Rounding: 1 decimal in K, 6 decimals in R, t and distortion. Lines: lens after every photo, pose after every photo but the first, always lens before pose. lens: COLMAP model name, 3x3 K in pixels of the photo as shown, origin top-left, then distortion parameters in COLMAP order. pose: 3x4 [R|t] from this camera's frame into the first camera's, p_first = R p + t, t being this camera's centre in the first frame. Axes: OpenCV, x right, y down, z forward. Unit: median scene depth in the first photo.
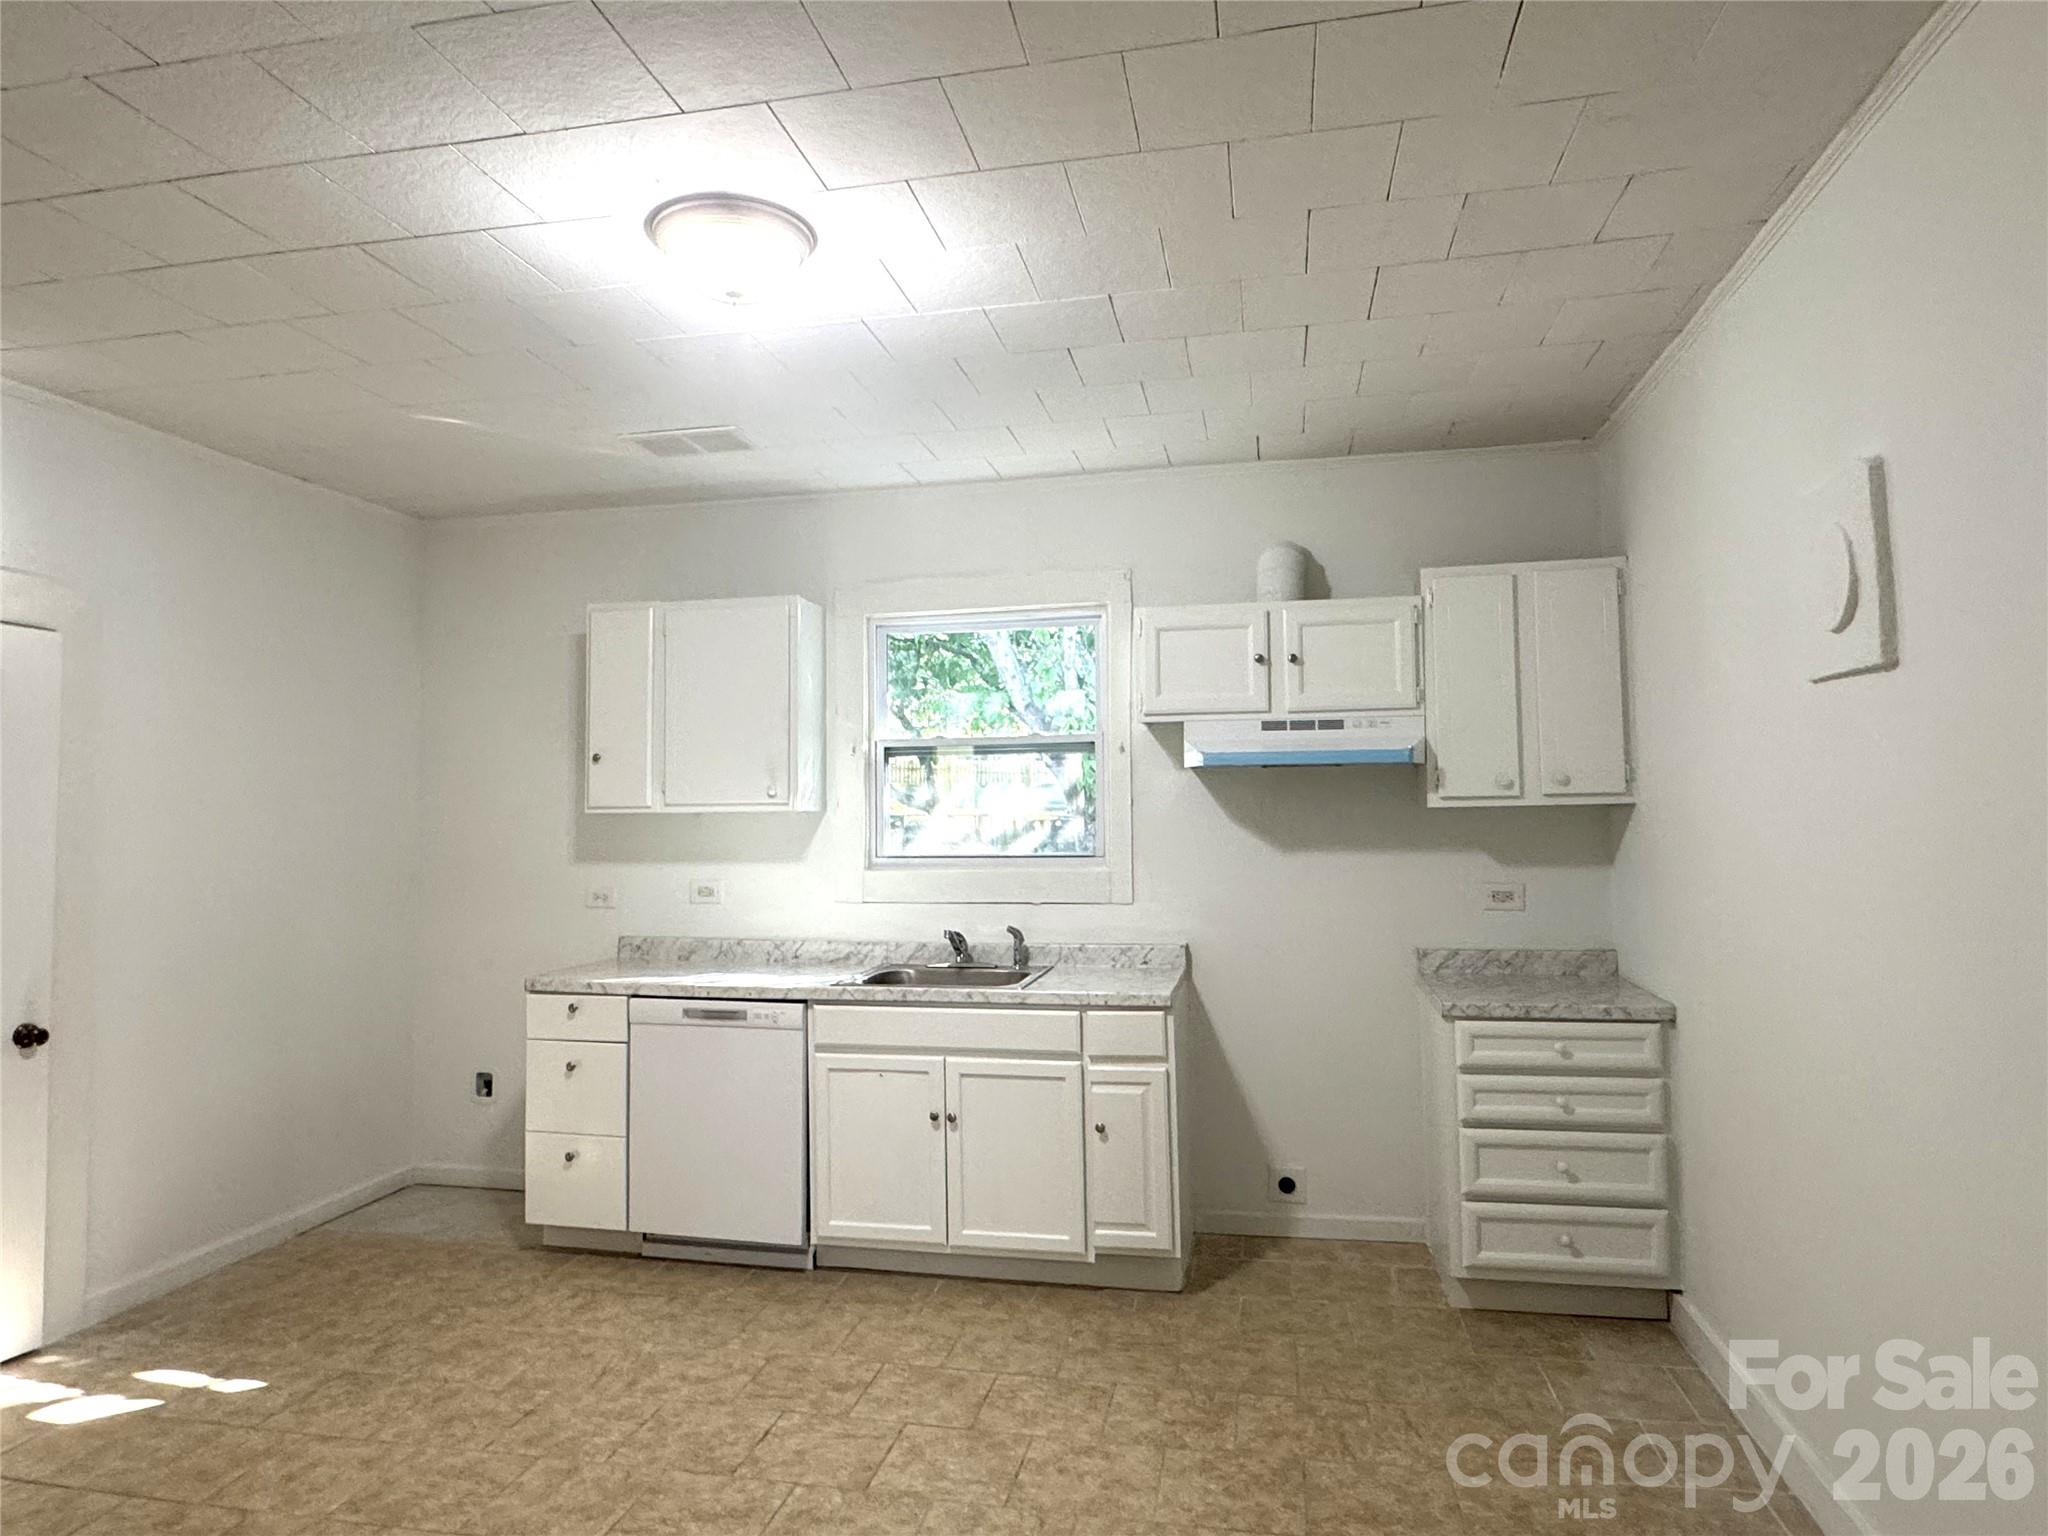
lens RADIAL K [[1234.2, 0, 1021.2], [0, 1234.2, 762.9], [0, 0, 1]] dist [0.005647, -0.000174]
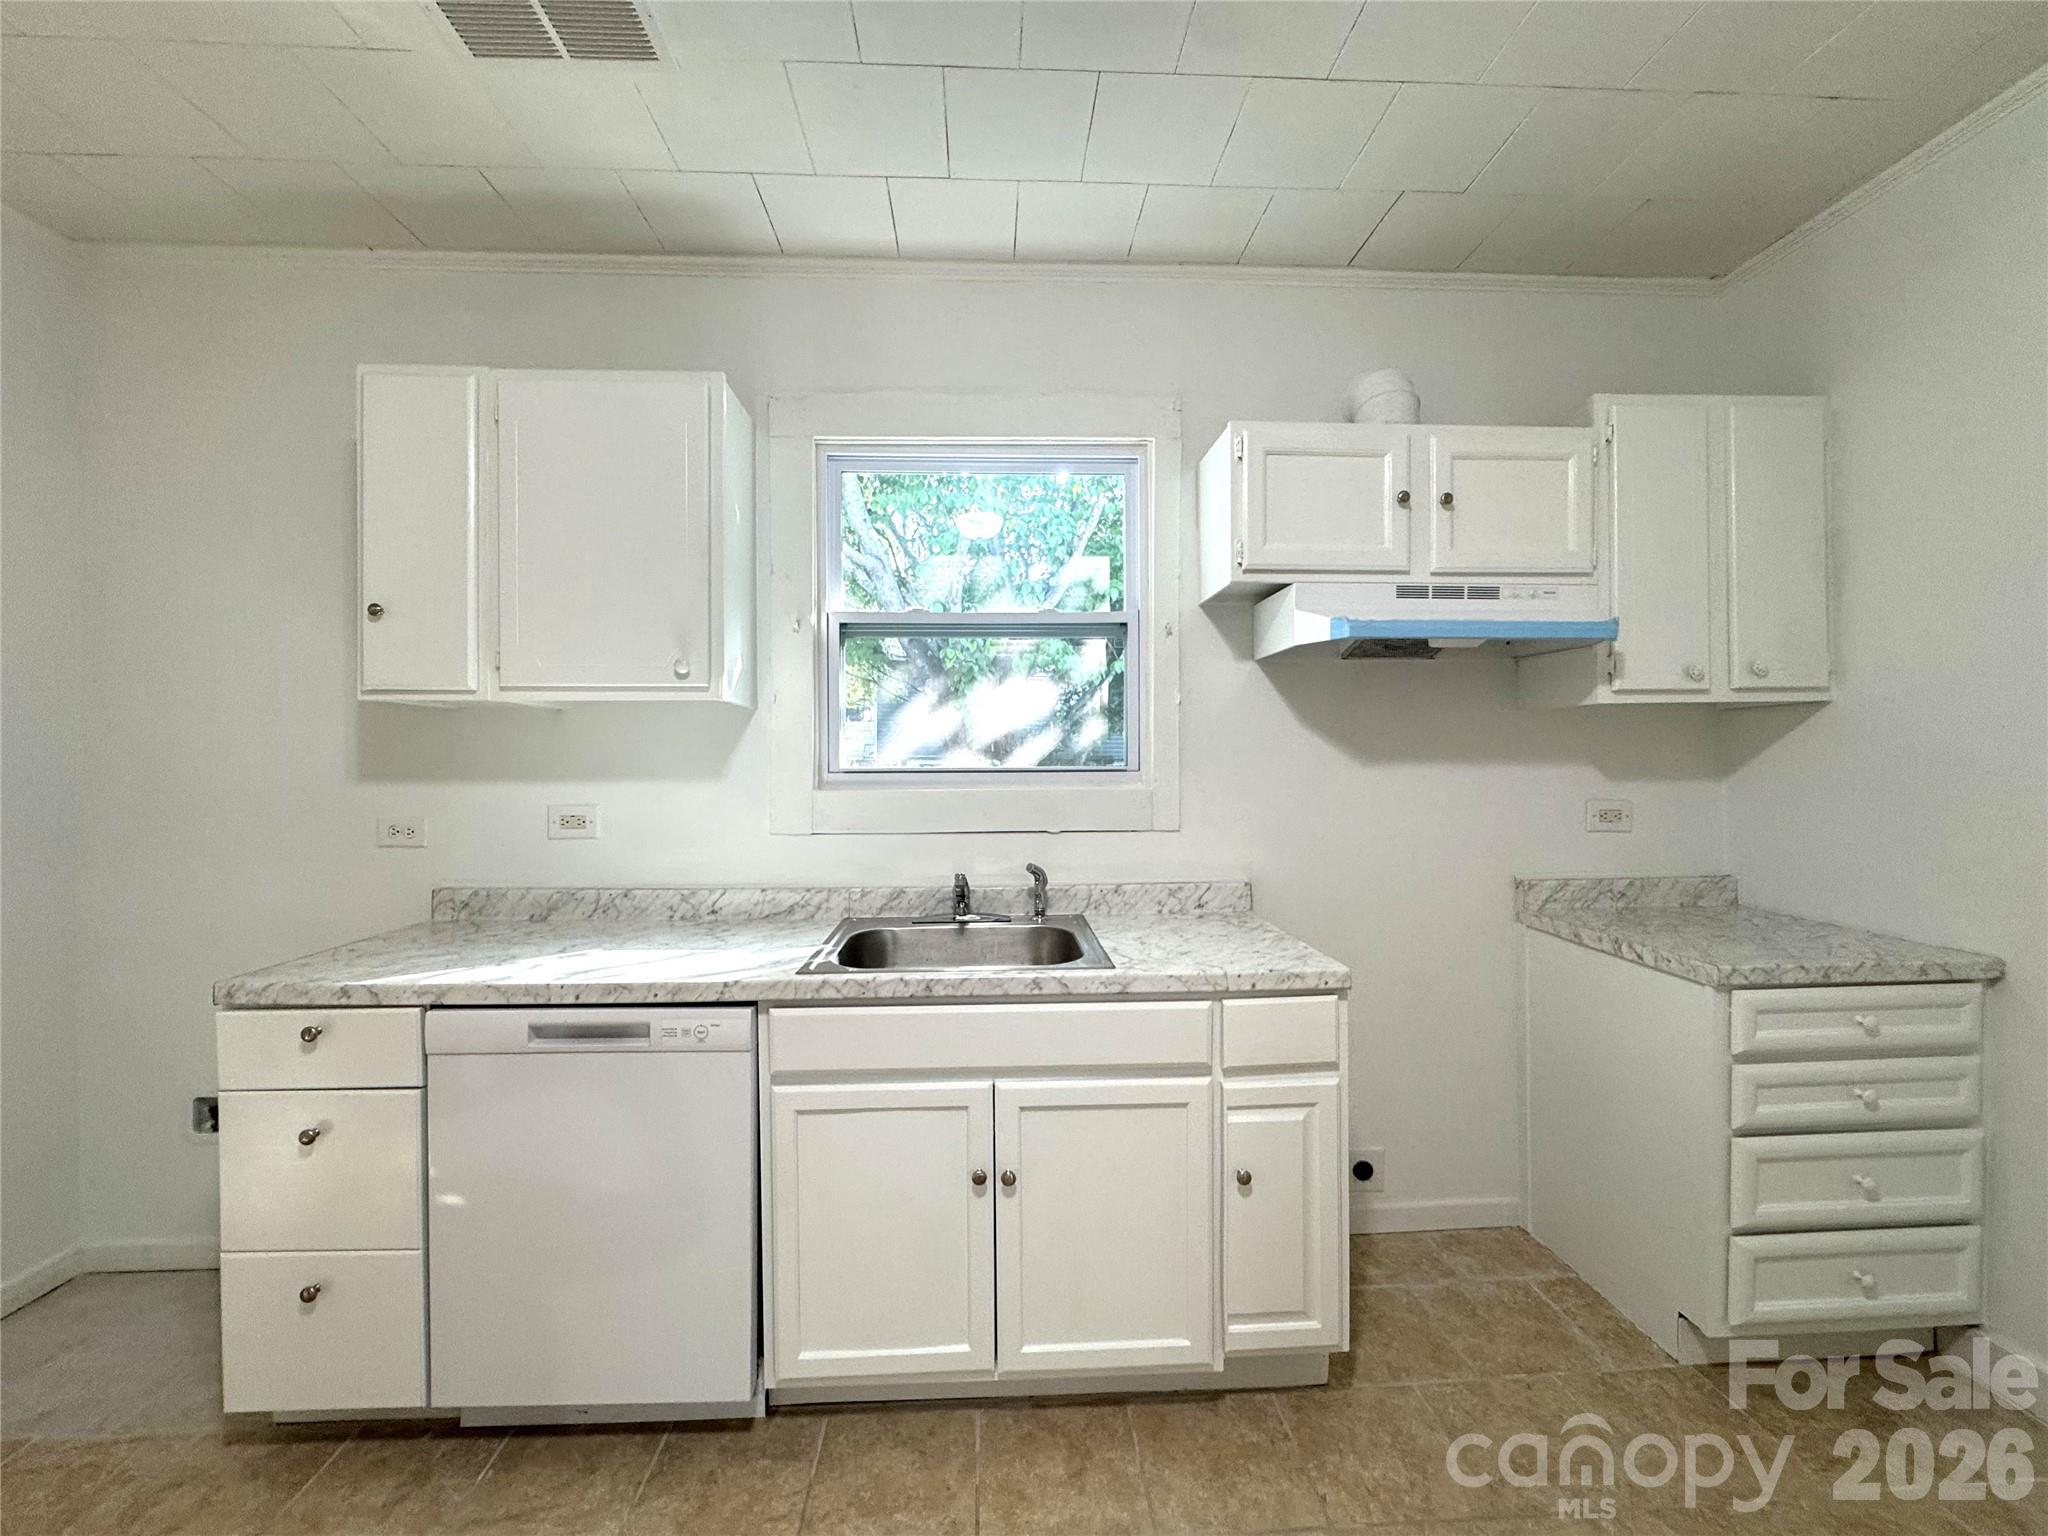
lens RADIAL K [[819.0, 0, 1027.9], [0, 819.0, 765.9], [0, 0, 1]] dist [-0.002979, 0.000848]
pose [[0.967996, 0.003722, 0.250938, -0.143045], [-0.015591, 0.998851, 0.045326, 0.055843], [-0.250481, -0.047788, 0.966941, 0.571484]]
